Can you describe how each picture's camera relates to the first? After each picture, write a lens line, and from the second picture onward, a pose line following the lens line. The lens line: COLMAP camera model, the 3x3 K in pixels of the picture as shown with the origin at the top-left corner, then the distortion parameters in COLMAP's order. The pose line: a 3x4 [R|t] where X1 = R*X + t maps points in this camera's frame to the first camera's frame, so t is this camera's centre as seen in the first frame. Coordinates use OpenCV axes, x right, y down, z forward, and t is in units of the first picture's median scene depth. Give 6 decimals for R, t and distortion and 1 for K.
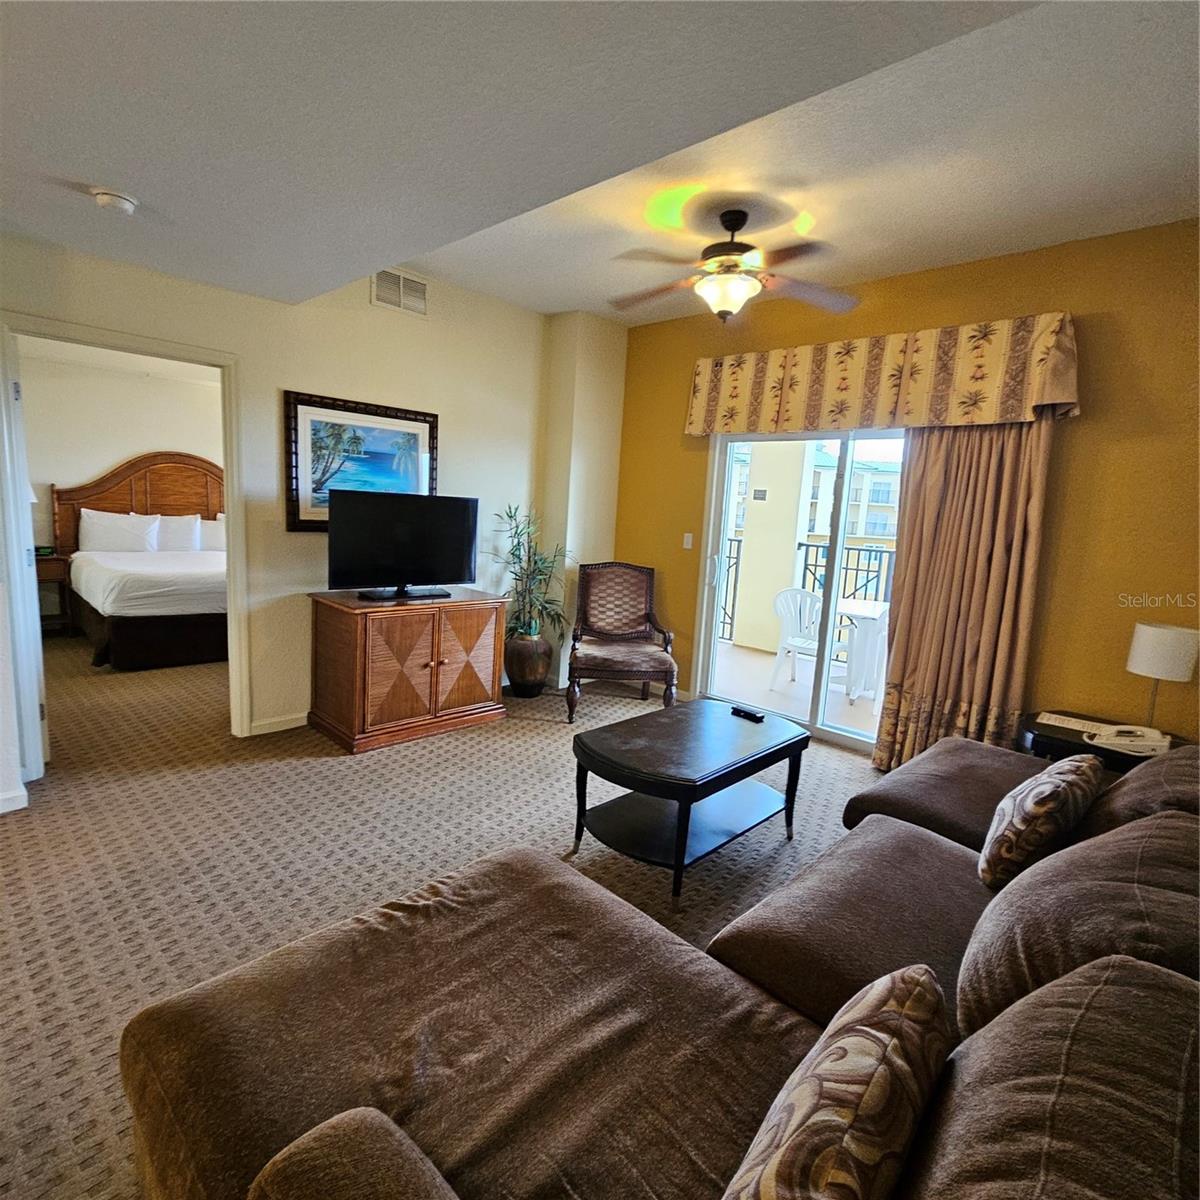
lens RADIAL K [[658.4, 0, 595.3], [0, 658.4, 603.6], [0, 0, 1]] dist [-0.003222, 0.001599]
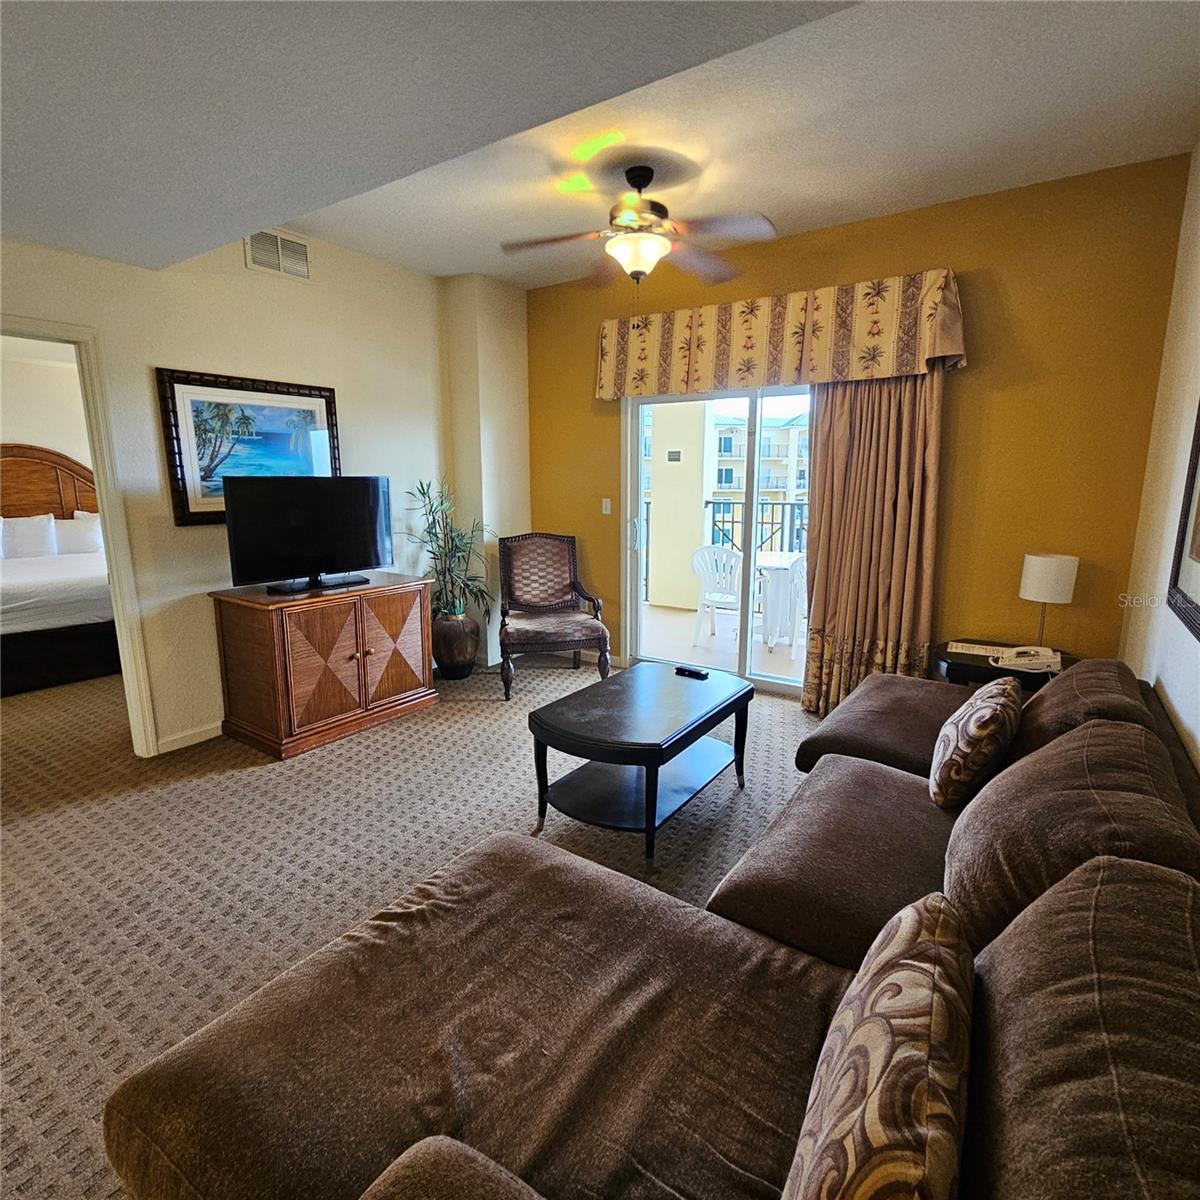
lens RADIAL K [[658.4, 0, 602.2], [0, 658.4, 598.6], [0, 0, 1]] dist [-0.003222, 0.001599]
pose [[0.983430, -0.089369, 0.157727, -0.046059], [0.082694, 0.995399, 0.048401, -0.006300], [-0.161327, -0.034556, 0.986296, 0.014276]]
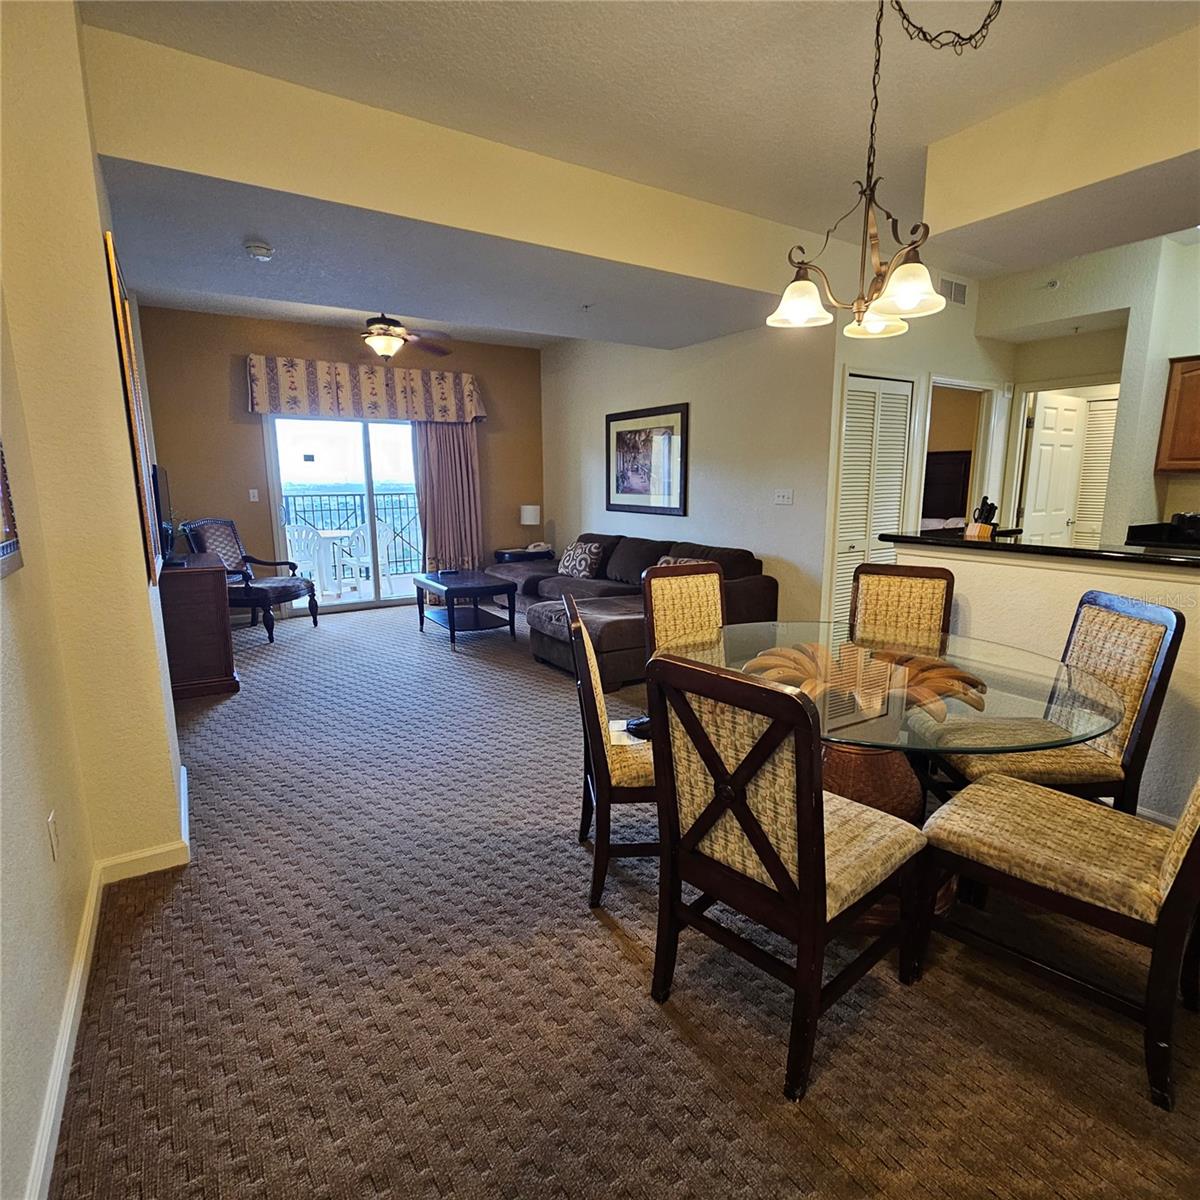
lens RADIAL K [[658.4, 0, 607.5], [0, 658.4, 599.3], [0, 0, 1]] dist [-0.003222, 0.001599]
pose [[0.228971, -0.229362, 0.946026, -1.240488], [0.159648, 0.967534, 0.195936, -0.052276], [-0.960252, 0.106167, 0.258154, 0.039099]]
